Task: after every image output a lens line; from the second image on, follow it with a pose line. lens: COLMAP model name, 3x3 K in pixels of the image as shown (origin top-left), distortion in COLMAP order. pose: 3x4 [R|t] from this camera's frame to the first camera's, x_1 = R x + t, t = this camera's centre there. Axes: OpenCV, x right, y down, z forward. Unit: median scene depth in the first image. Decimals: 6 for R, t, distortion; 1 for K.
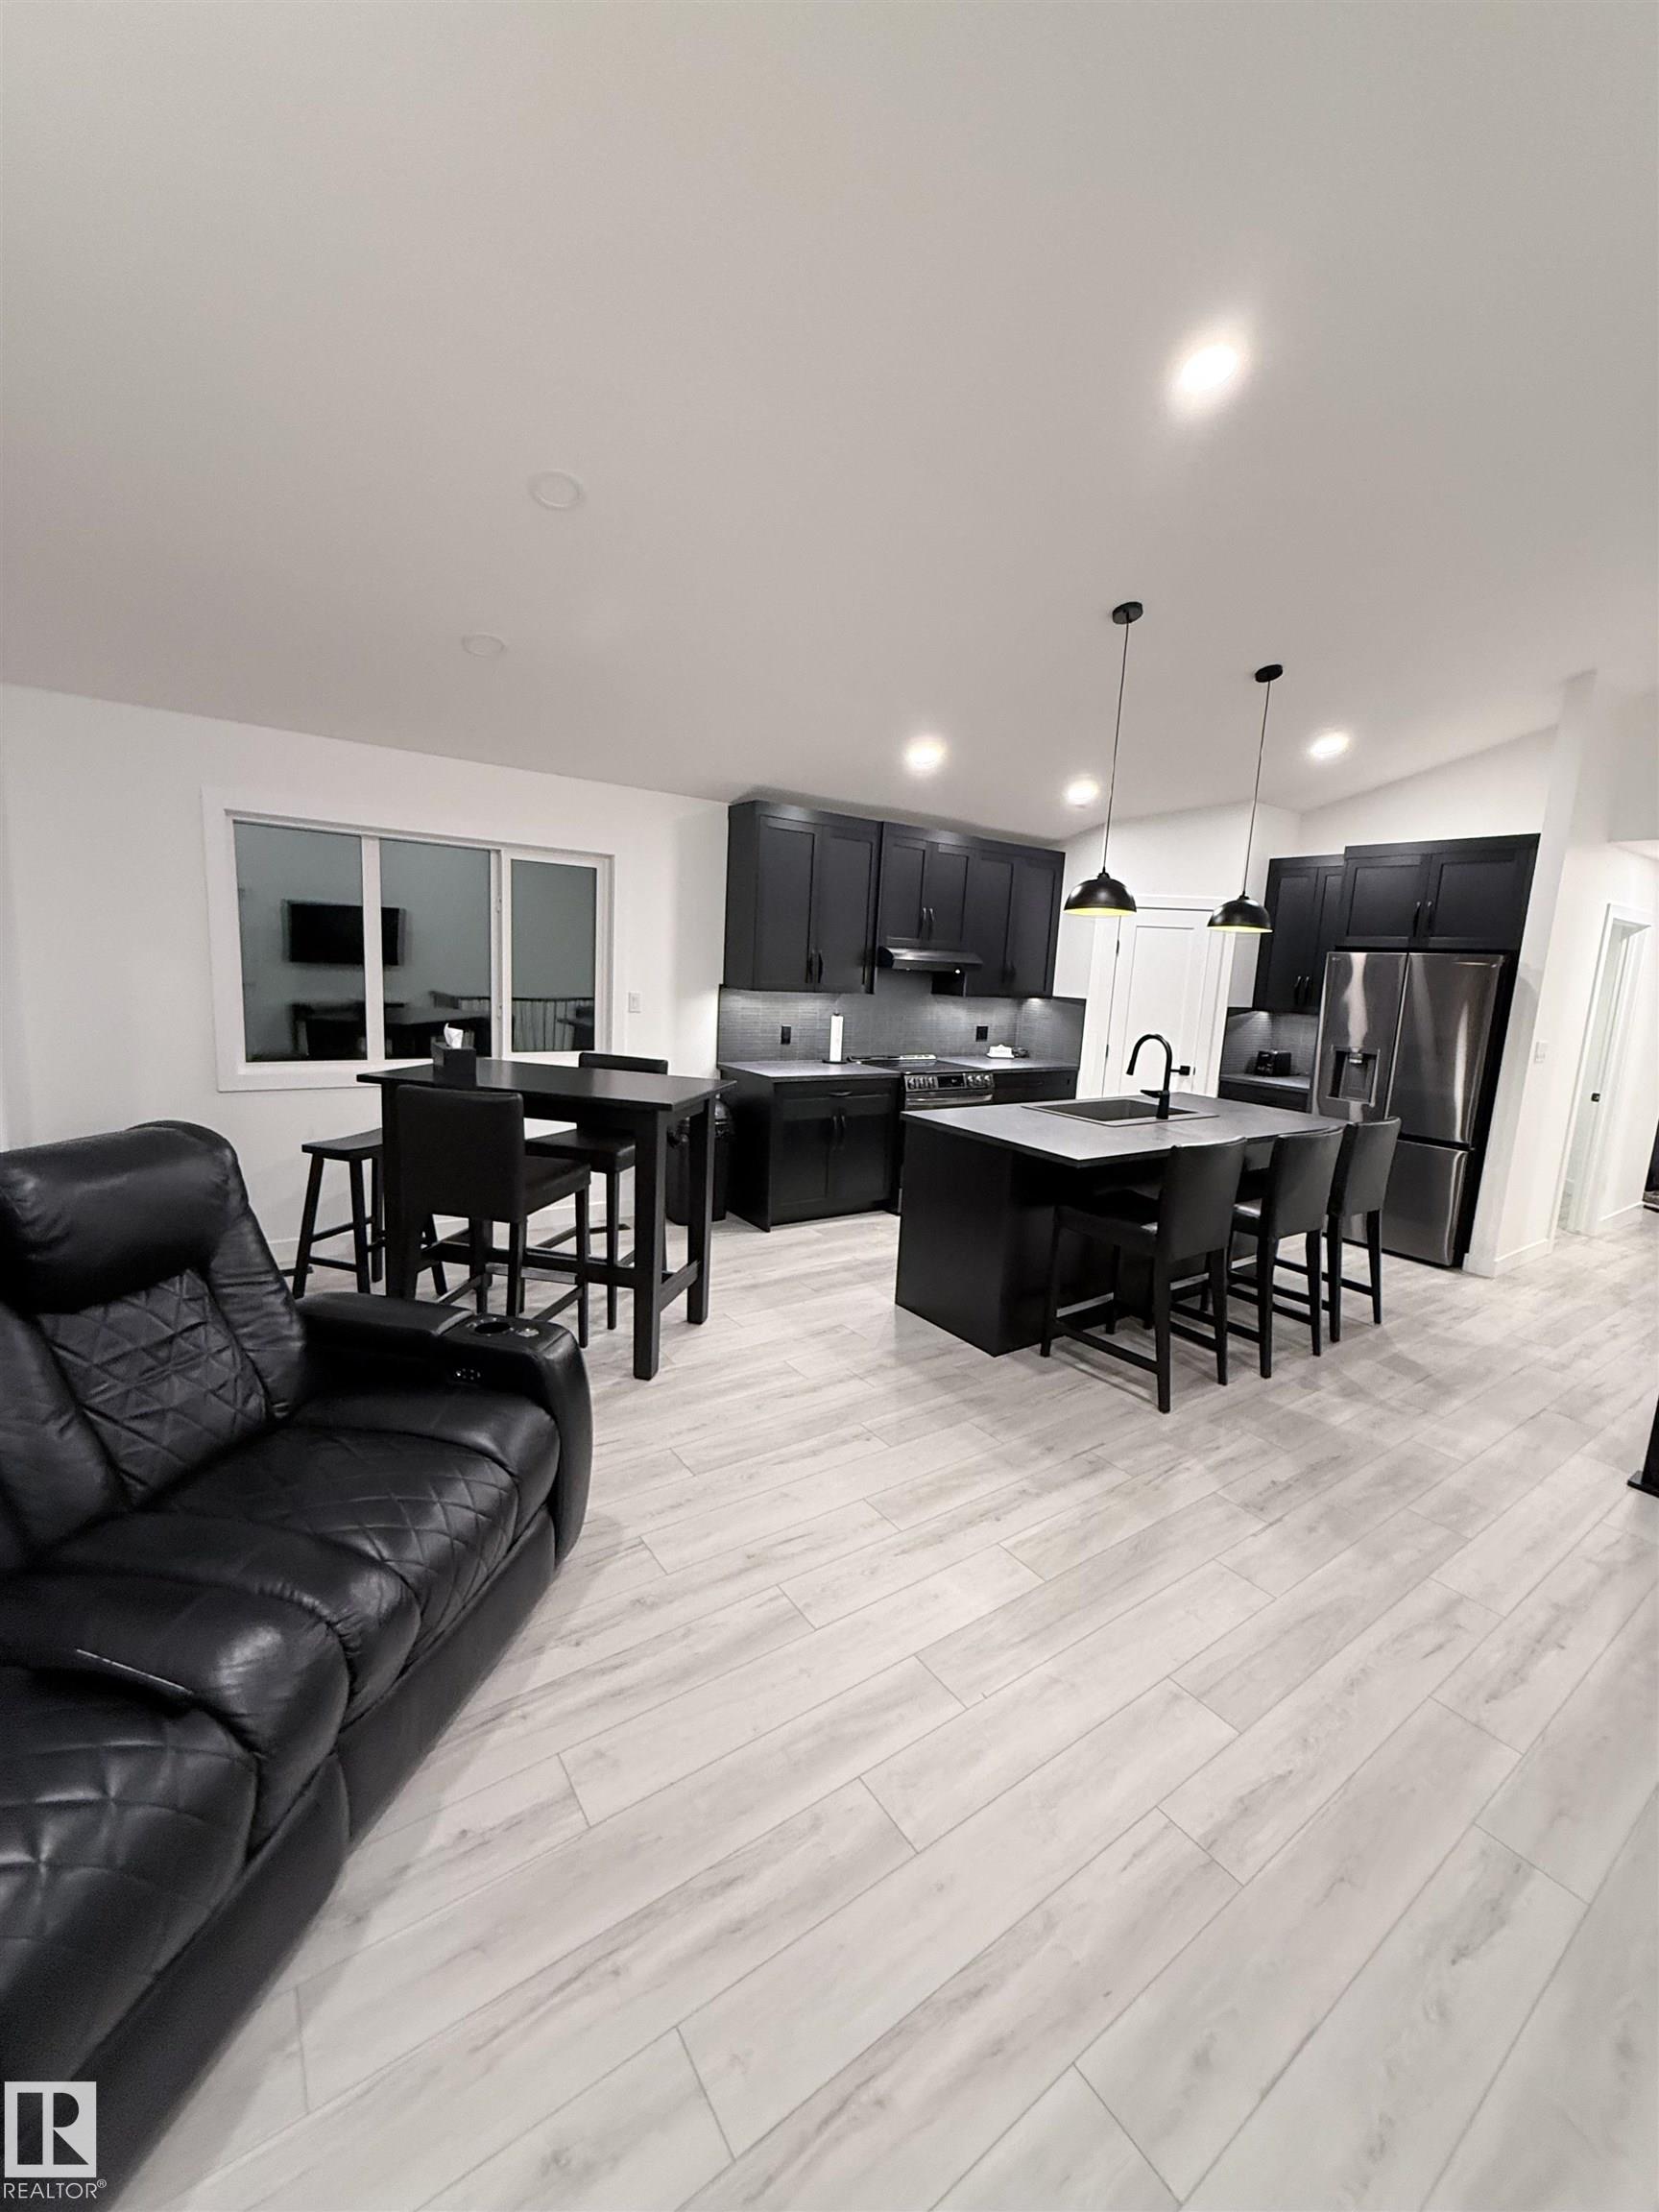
lens RADIAL K [[882.7, 0, 830.7], [0, 882.7, 1096.5], [0, 0, 1]] dist [0.002527, 0.000490]
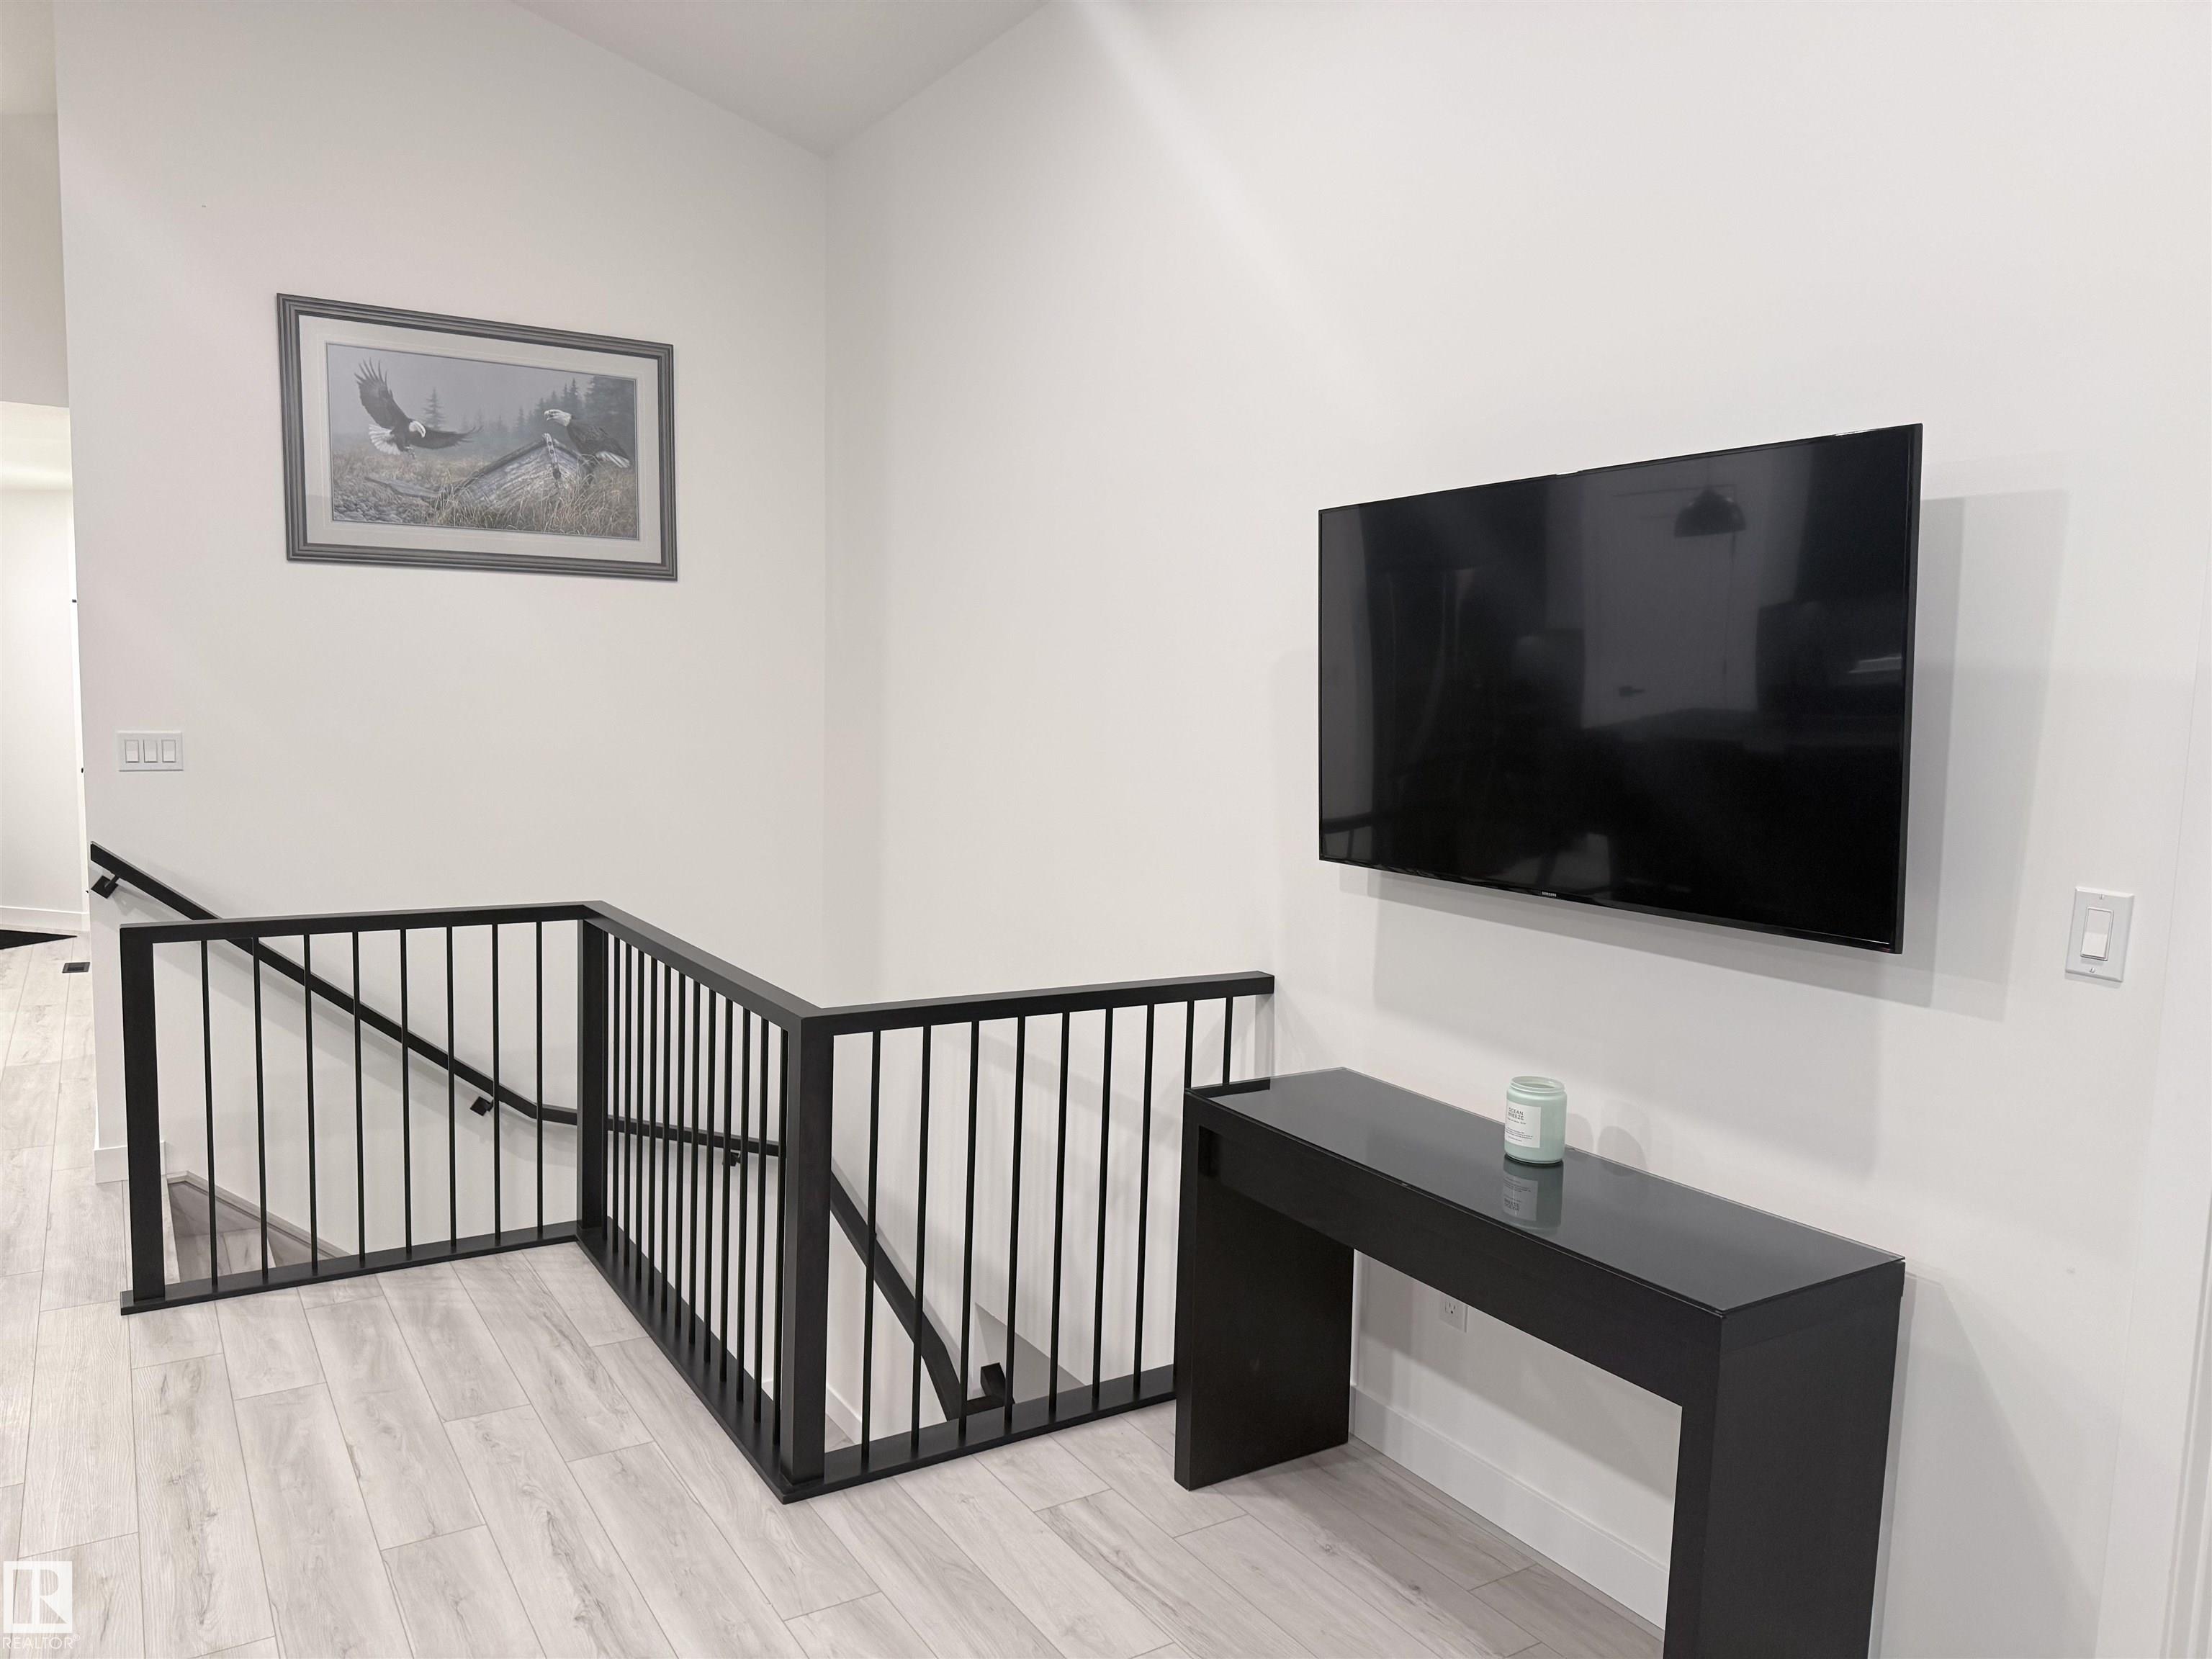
lens RADIAL K [[1569.0, 0, 1103.6], [0, 1569.0, 819.8], [0, 0, 1]] dist [0.037011, -0.036440]
pose [[0.048856, -0.134542, 0.989703, -0.175818], [0.124432, 0.983986, 0.127623, -0.013941], [-0.991025, 0.116916, 0.064815, 0.047924]]
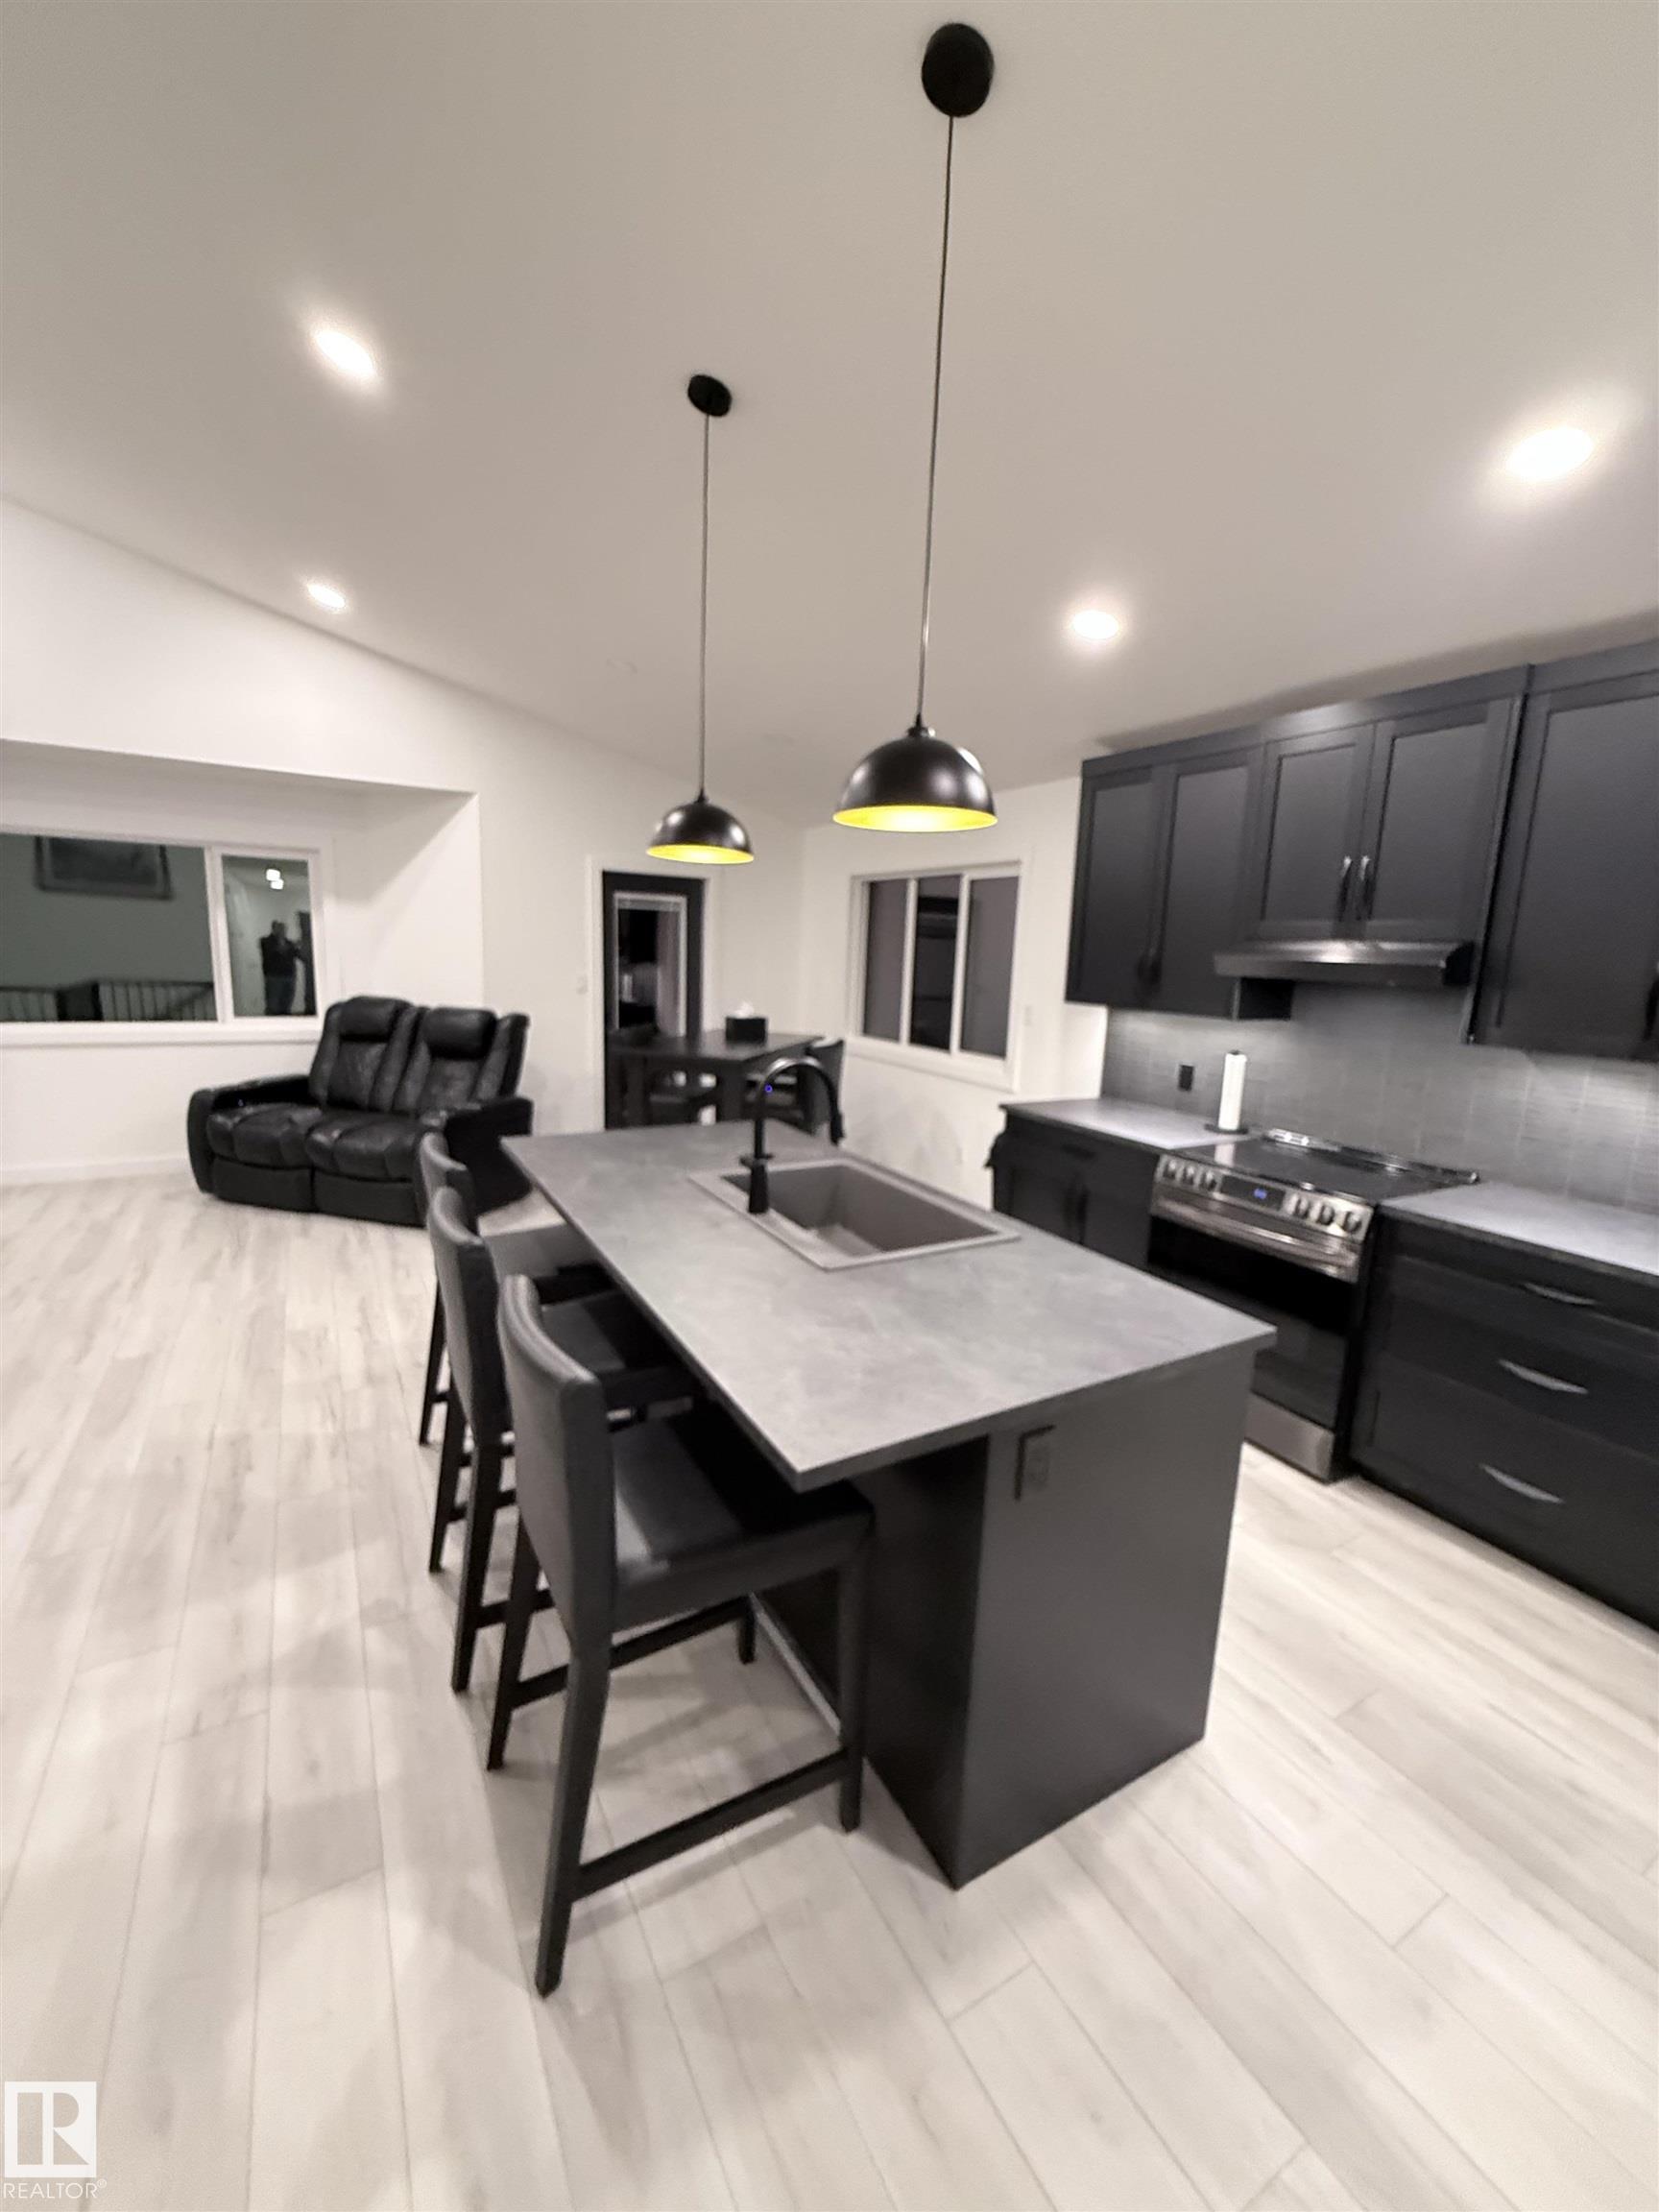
lens RADIAL K [[882.7, 0, 819.0], [0, 882.7, 1098.8], [0, 0, 1]] dist [0.002527, 0.000490]
pose [[-0.084766, 0.115452, -0.989690, 0.804609], [-0.193245, 0.972500, 0.129998, -0.107240], [0.977482, 0.202272, -0.060125, 0.947521]]
